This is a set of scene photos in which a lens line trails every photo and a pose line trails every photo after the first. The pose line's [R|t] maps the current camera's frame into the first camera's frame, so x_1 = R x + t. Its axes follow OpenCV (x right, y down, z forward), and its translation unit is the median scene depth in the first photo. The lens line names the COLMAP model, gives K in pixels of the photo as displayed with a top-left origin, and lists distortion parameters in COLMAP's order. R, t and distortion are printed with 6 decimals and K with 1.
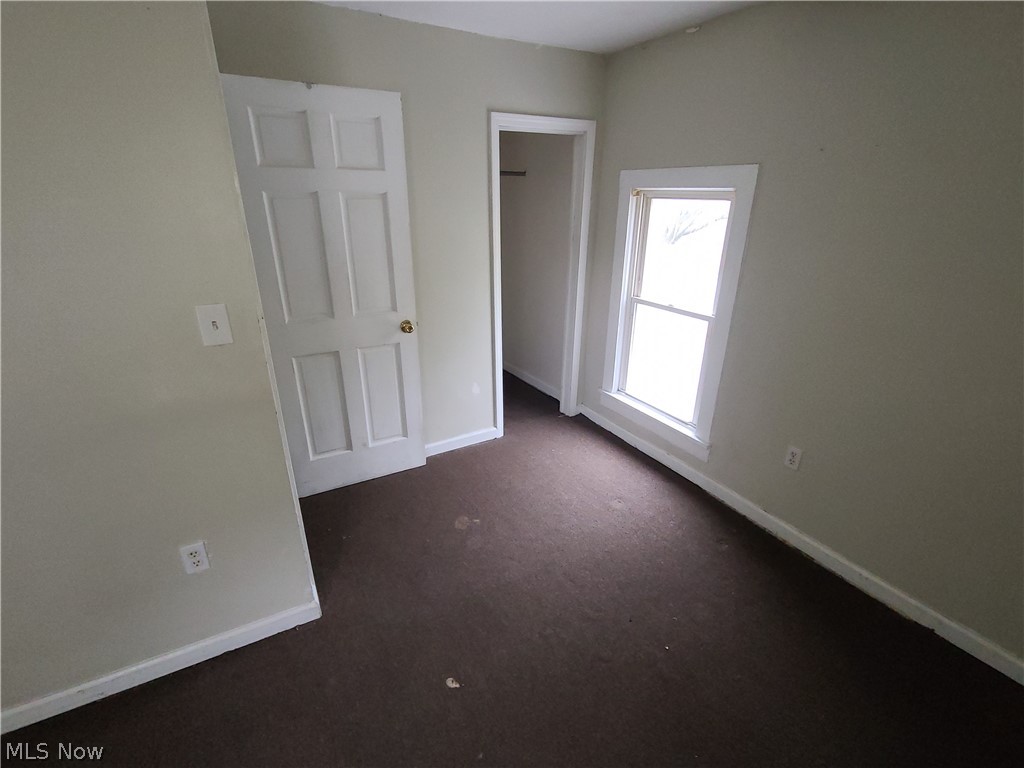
lens RADIAL K [[474.7, 0, 512.5], [0, 474.7, 388.4], [0, 0, 1]] dist [-0.002239, 0.000156]
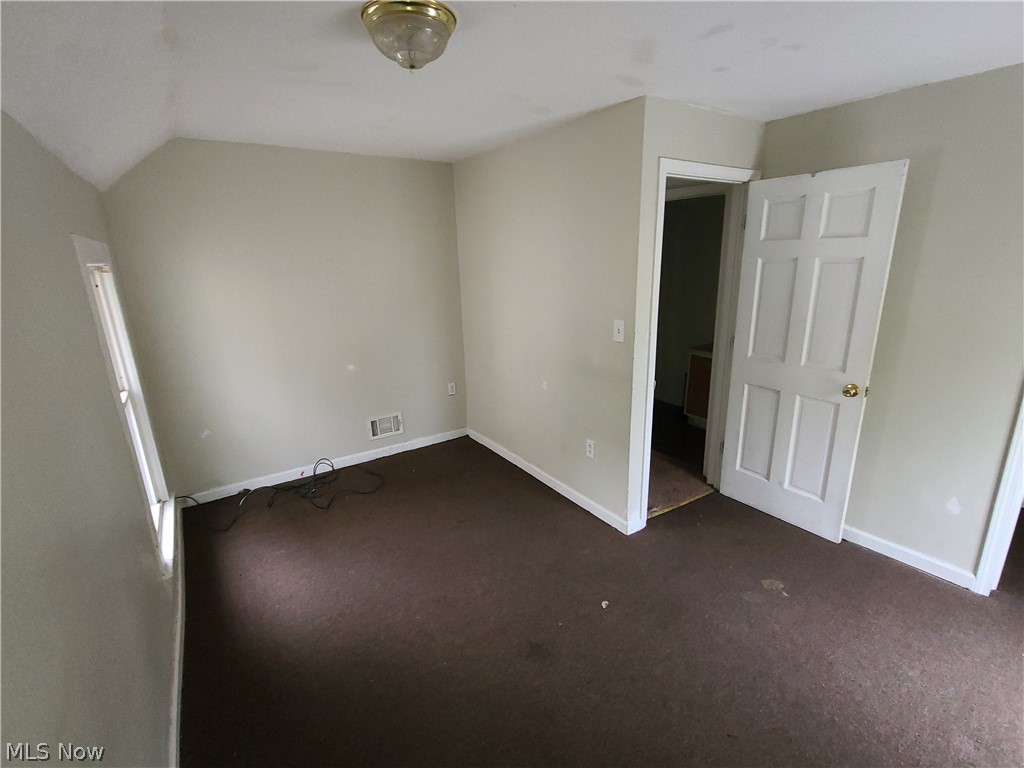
lens RADIAL K [[474.7, 0, 512.3], [0, 474.7, 384.9], [0, 0, 1]] dist [-0.002239, 0.000156]
pose [[0.068134, 0.254960, -0.964548, 0.694096], [-0.352770, 0.910497, 0.215753, -0.112046], [0.933226, 0.325563, 0.151978, 0.221149]]
